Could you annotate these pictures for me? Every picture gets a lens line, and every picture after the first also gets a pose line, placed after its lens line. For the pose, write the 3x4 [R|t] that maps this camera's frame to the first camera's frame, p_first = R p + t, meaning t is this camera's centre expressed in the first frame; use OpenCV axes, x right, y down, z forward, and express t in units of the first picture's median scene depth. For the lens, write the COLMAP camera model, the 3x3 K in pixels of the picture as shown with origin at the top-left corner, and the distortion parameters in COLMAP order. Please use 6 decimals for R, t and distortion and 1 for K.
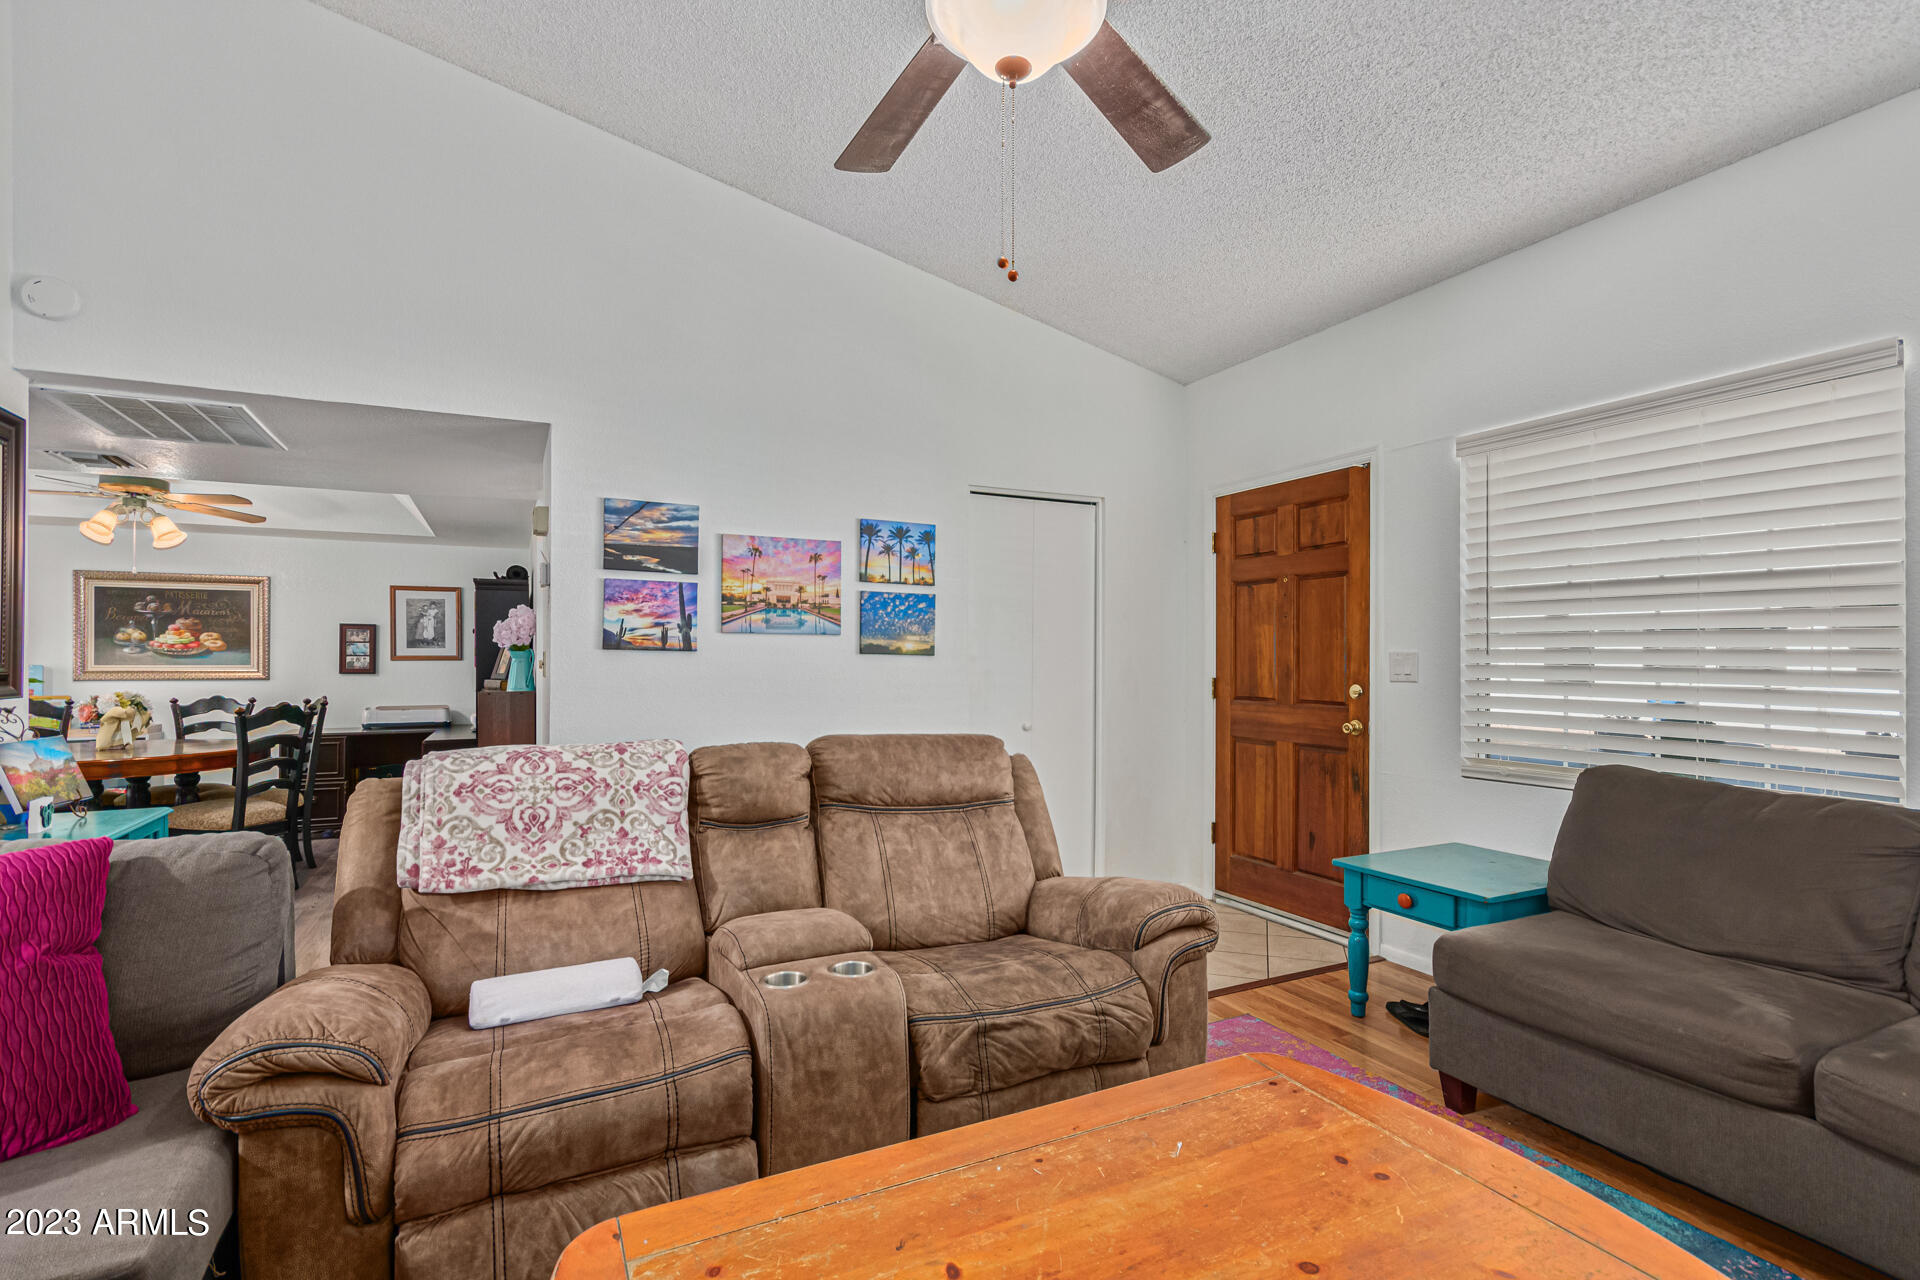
lens RADIAL K [[899.1, 0, 963.7], [0, 899.1, 658.4], [0, 0, 1]] dist [0.005362, 0.000384]
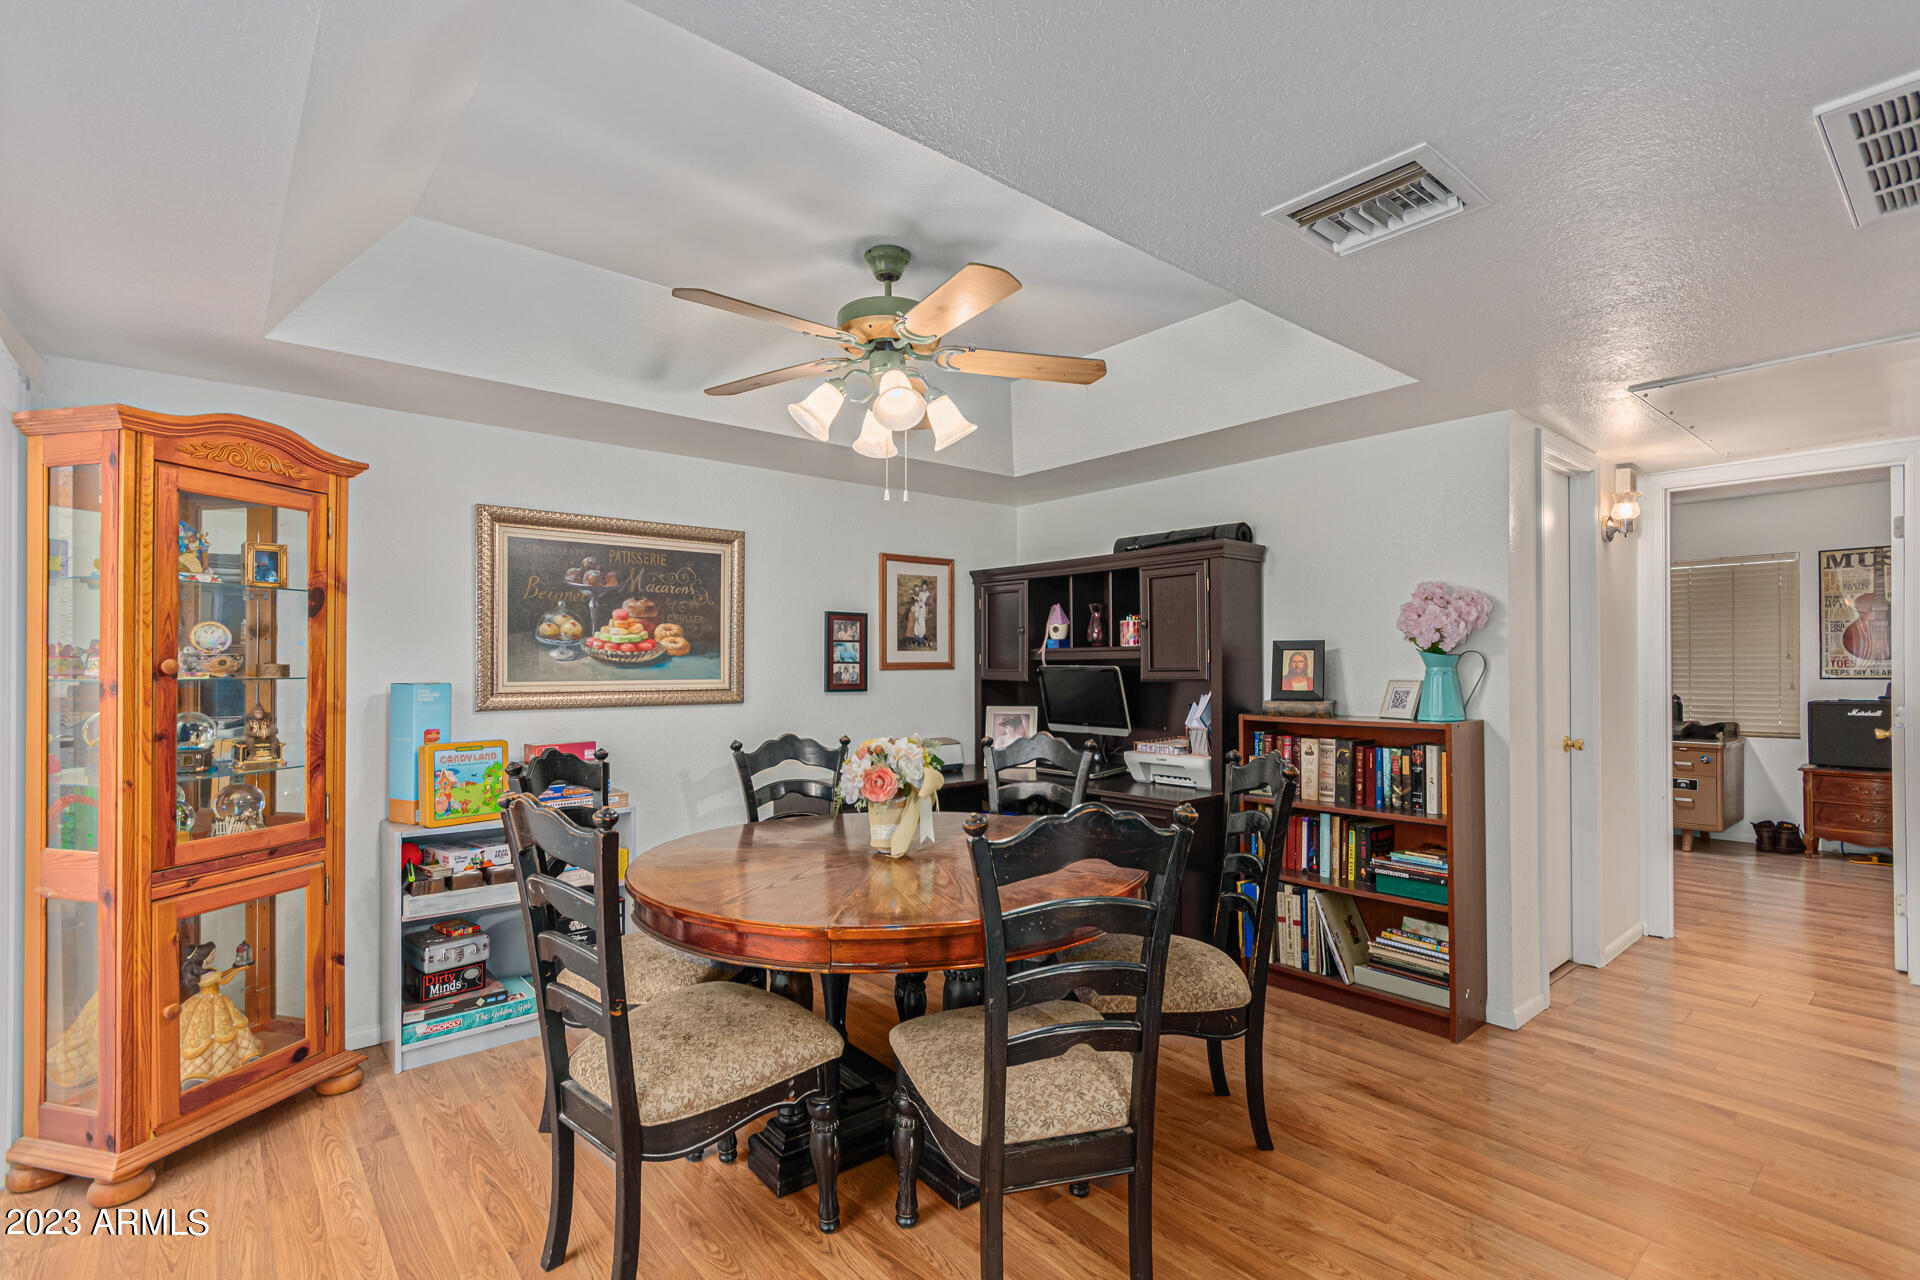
lens RADIAL K [[889.0, 0, 966.0], [0, 889.0, 660.0], [0, 0, 1]] dist [-0.000602, -0.000313]
pose [[0.969874, -0.001927, 0.243601, -1.261510], [0.002308, 0.999997, -0.001279, -0.006471], [-0.243598, 0.001802, 0.969875, 0.632610]]
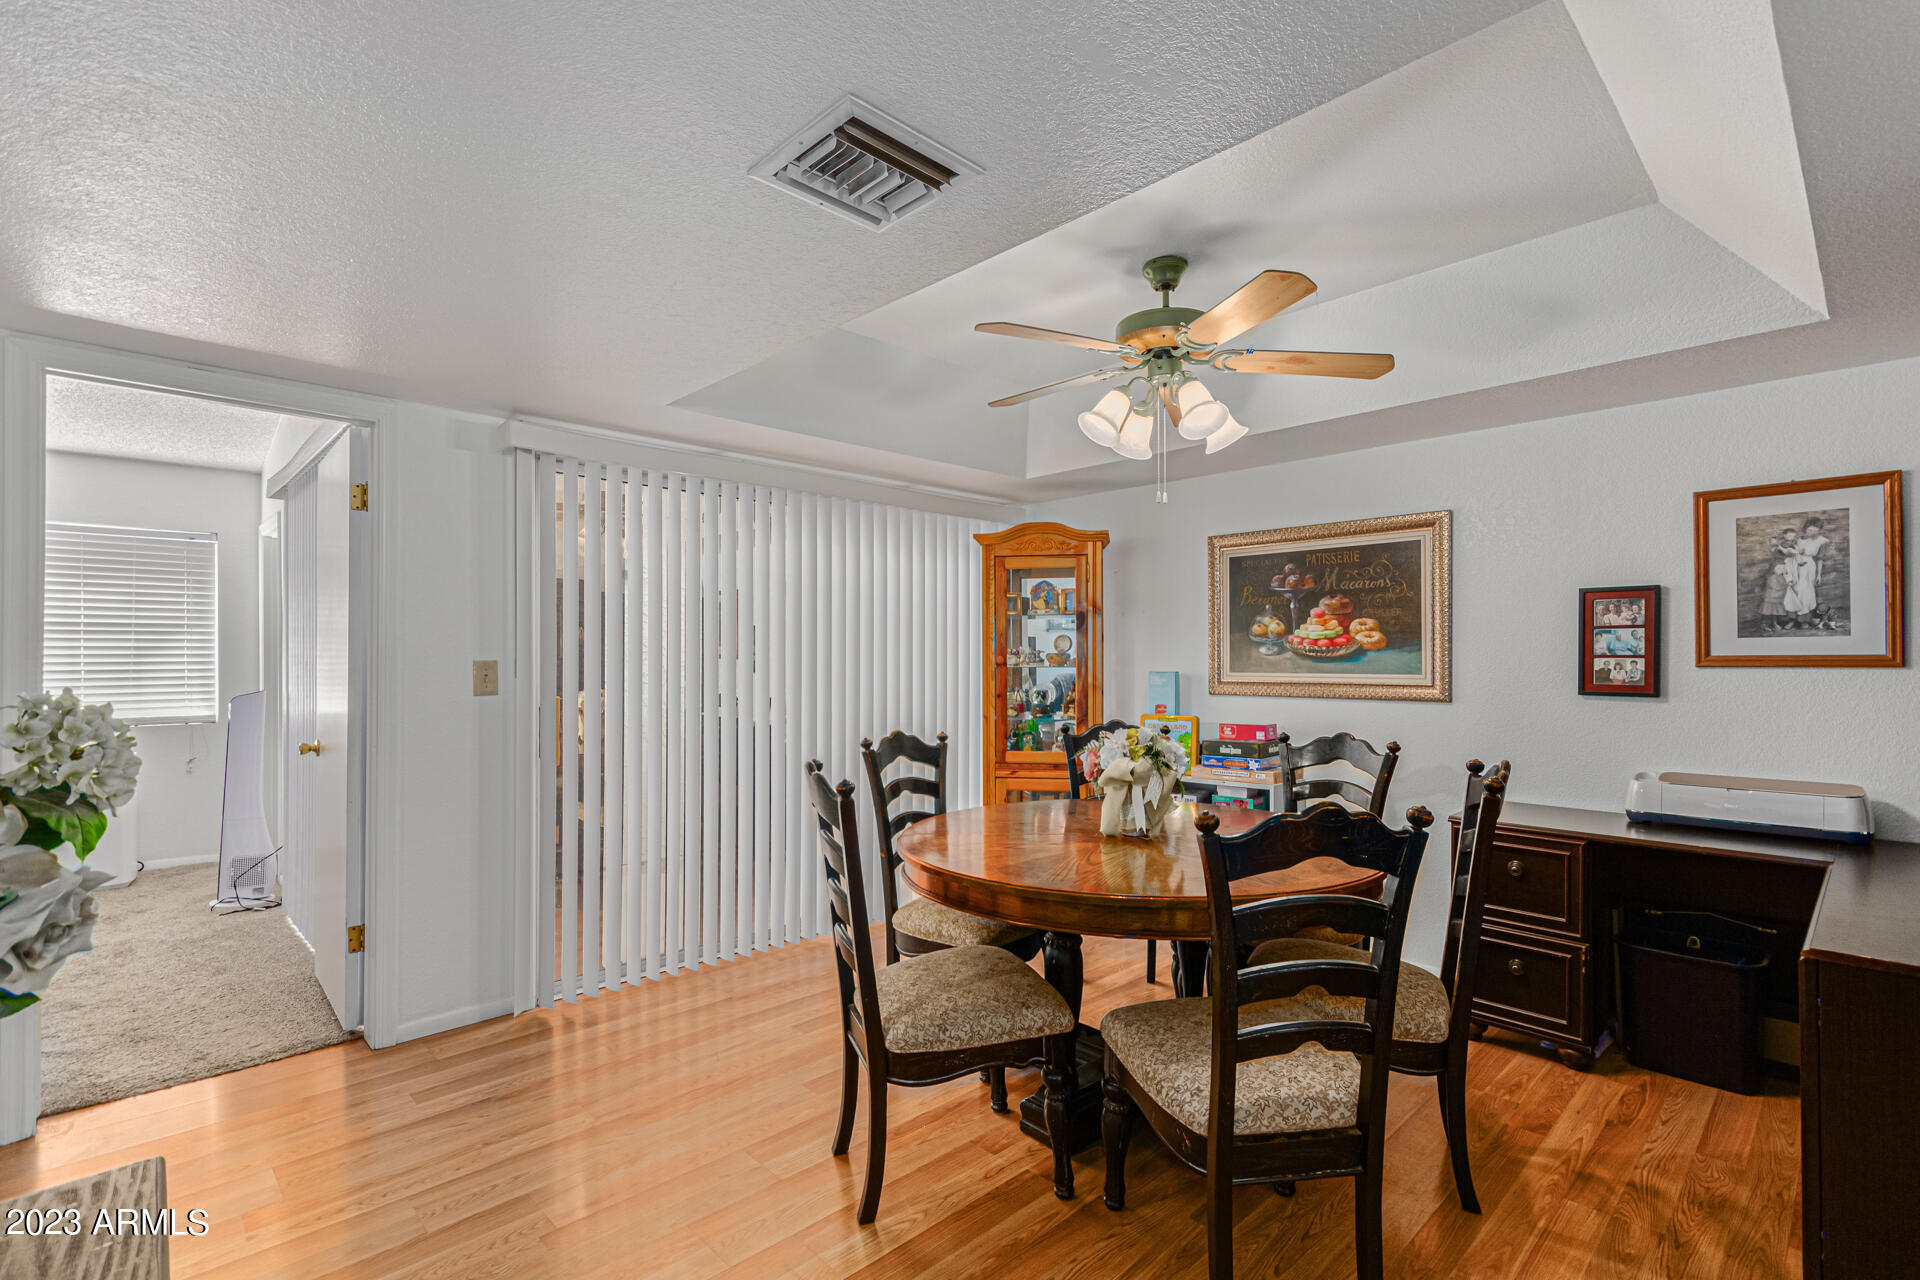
lens RADIAL K [[899.1, 0, 963.7], [0, 899.1, 658.4], [0, 0, 1]] dist [0.005362, 0.000384]
pose [[0.303335, -0.001935, -0.952882, -0.566891], [0.006013, 0.999982, -0.000117, -0.006448], [0.952865, -0.005694, 0.303341, 0.916665]]
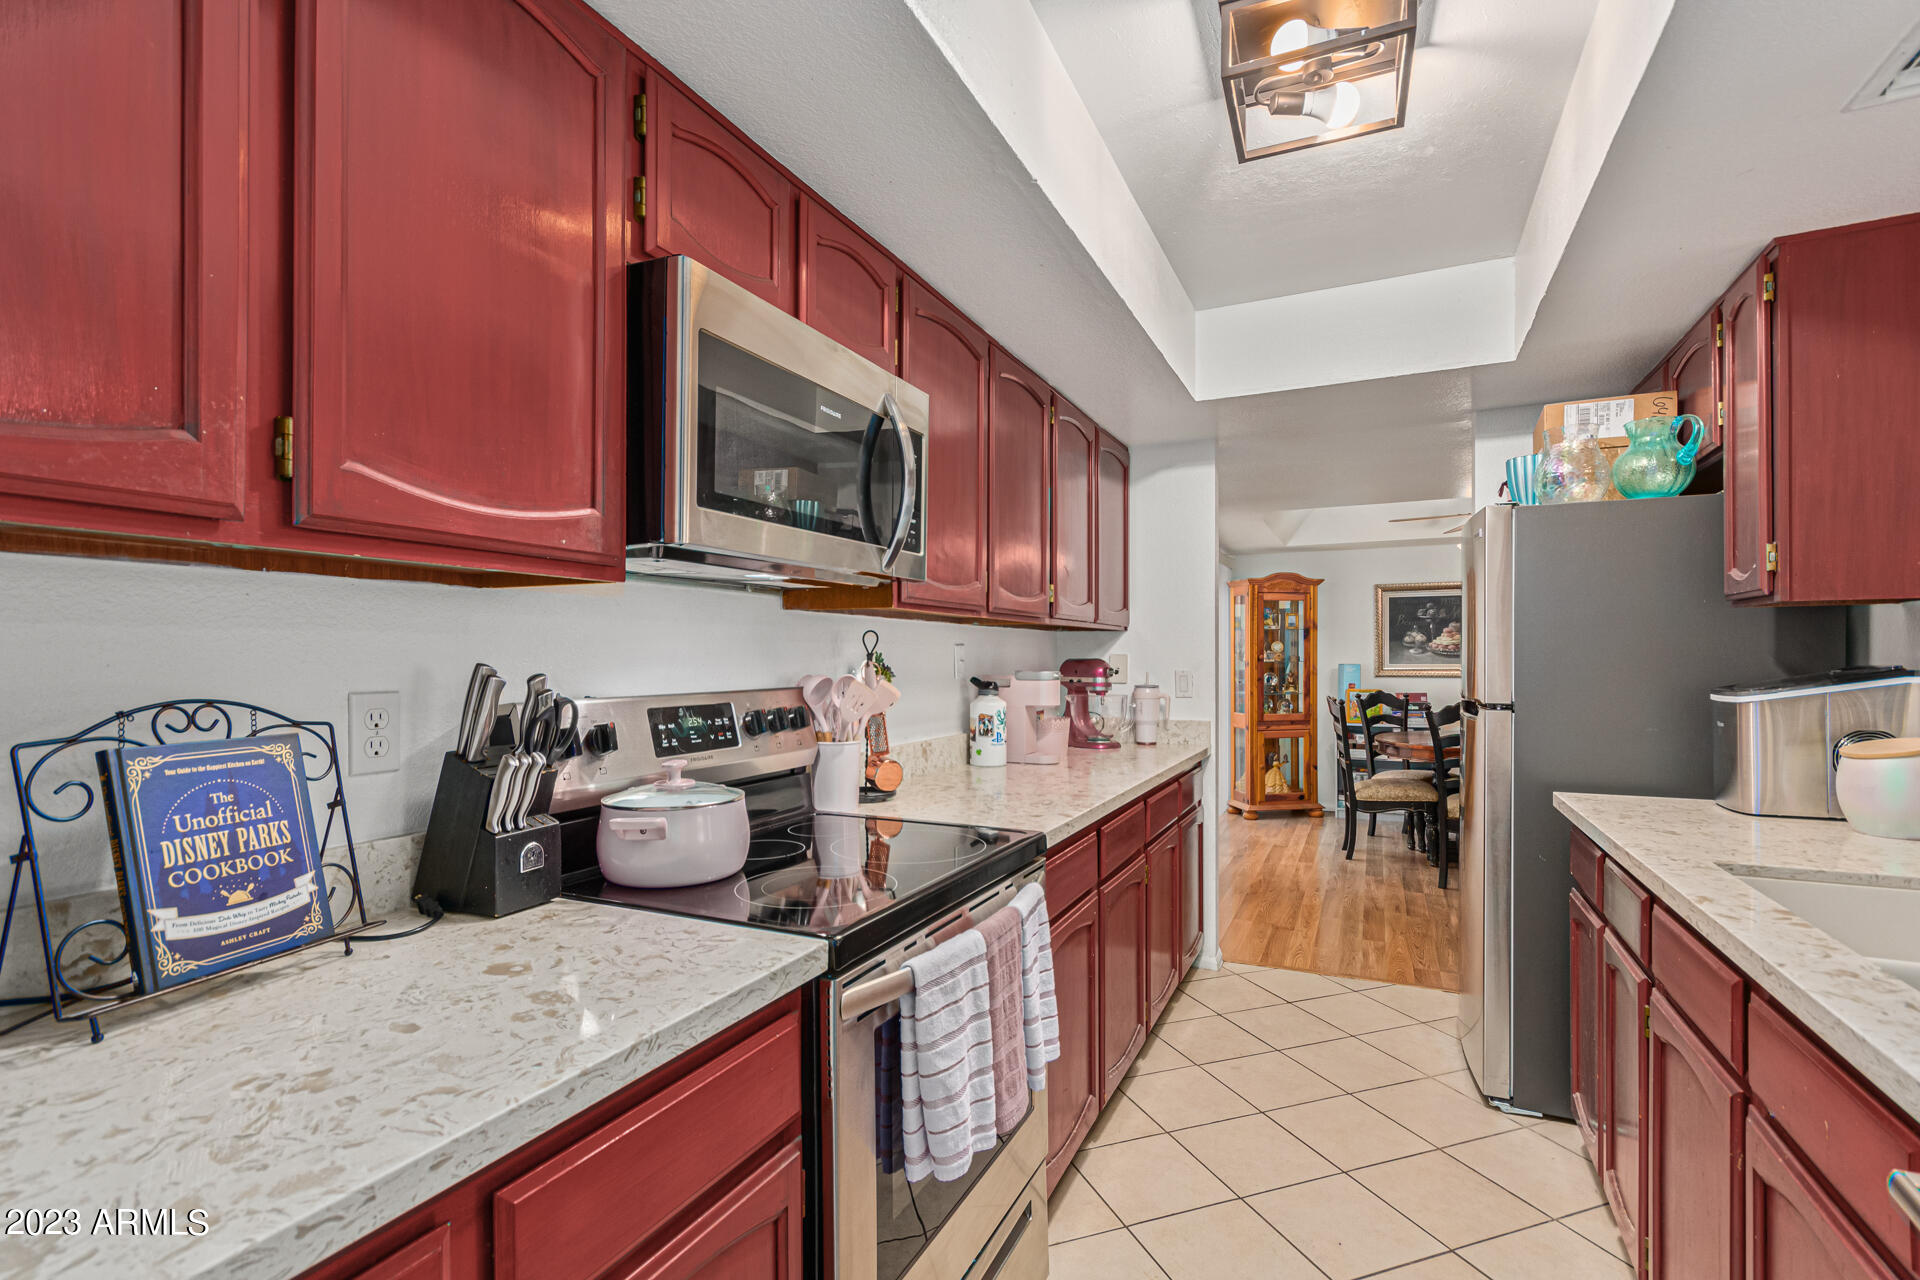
lens RADIAL K [[899.1, 0, 963.7], [0, 899.1, 658.4], [0, 0, 1]] dist [0.005362, 0.000384]
pose [[0.621317, -0.003106, -0.783553, -0.581654], [0.007044, 0.999974, 0.001622, -0.008461], [0.783528, -0.006527, 0.621323, -0.272219]]
